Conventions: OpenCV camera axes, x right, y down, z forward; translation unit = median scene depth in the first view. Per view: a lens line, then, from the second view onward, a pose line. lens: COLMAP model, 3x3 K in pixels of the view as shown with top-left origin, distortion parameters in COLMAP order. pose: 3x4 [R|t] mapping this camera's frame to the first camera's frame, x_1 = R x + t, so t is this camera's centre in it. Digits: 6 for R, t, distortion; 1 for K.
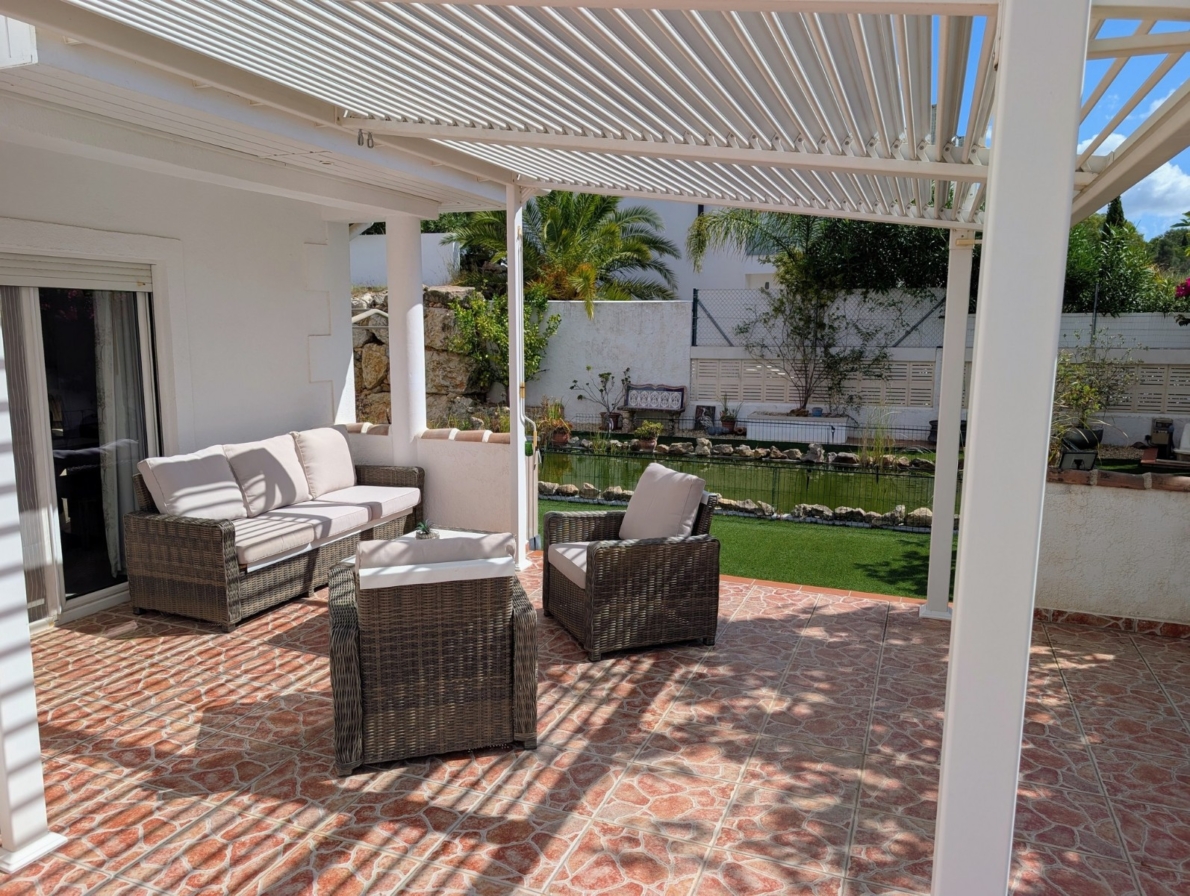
lens RADIAL K [[857.3, 0, 593.5], [0, 857.3, 443.6], [0, 0, 1]] dist [0.029312, -0.026088]
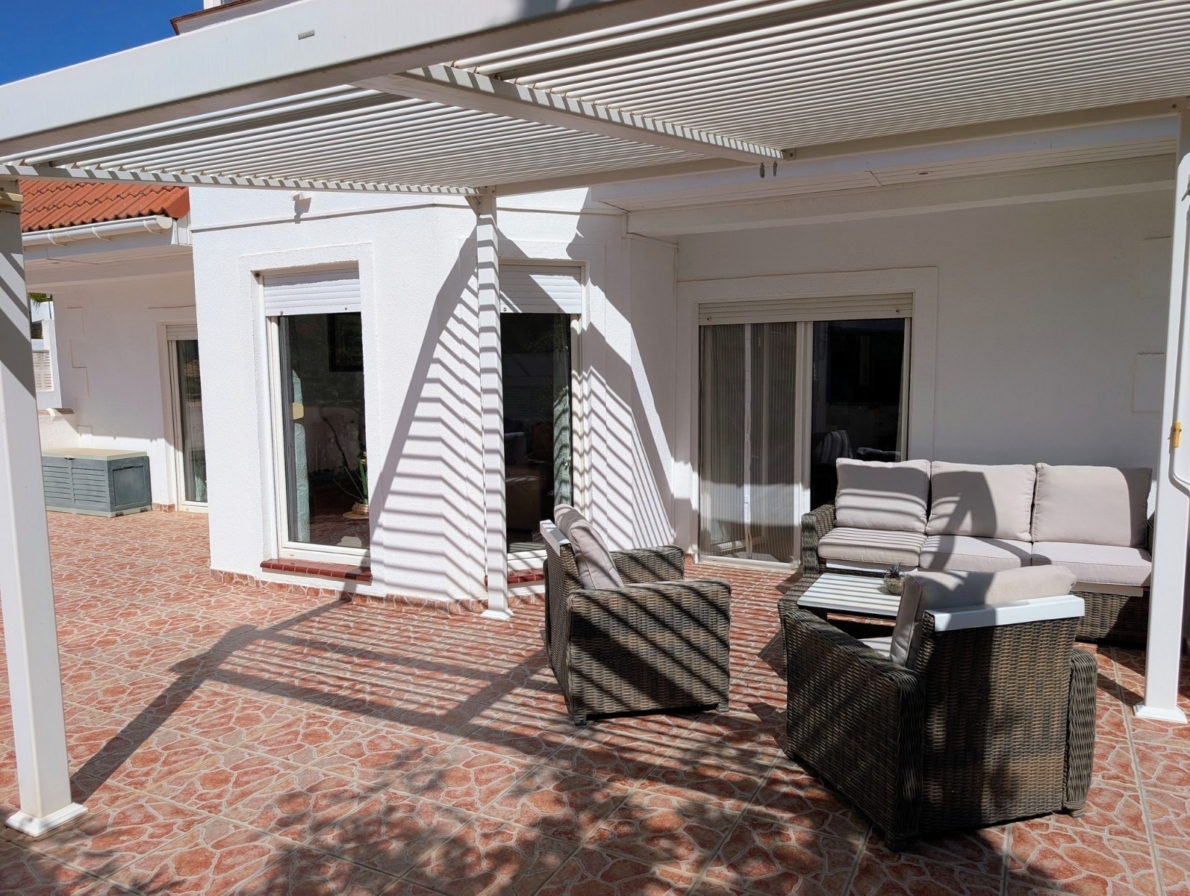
lens RADIAL K [[857.3, 0, 593.9], [0, 857.3, 455.9], [0, 0, 1]] dist [0.029312, -0.026088]
pose [[-0.095435, 0.105895, -0.989787, 0.924924], [-0.122389, 0.985533, 0.117240, -0.111220], [0.987883, 0.132327, -0.081094, 0.997573]]
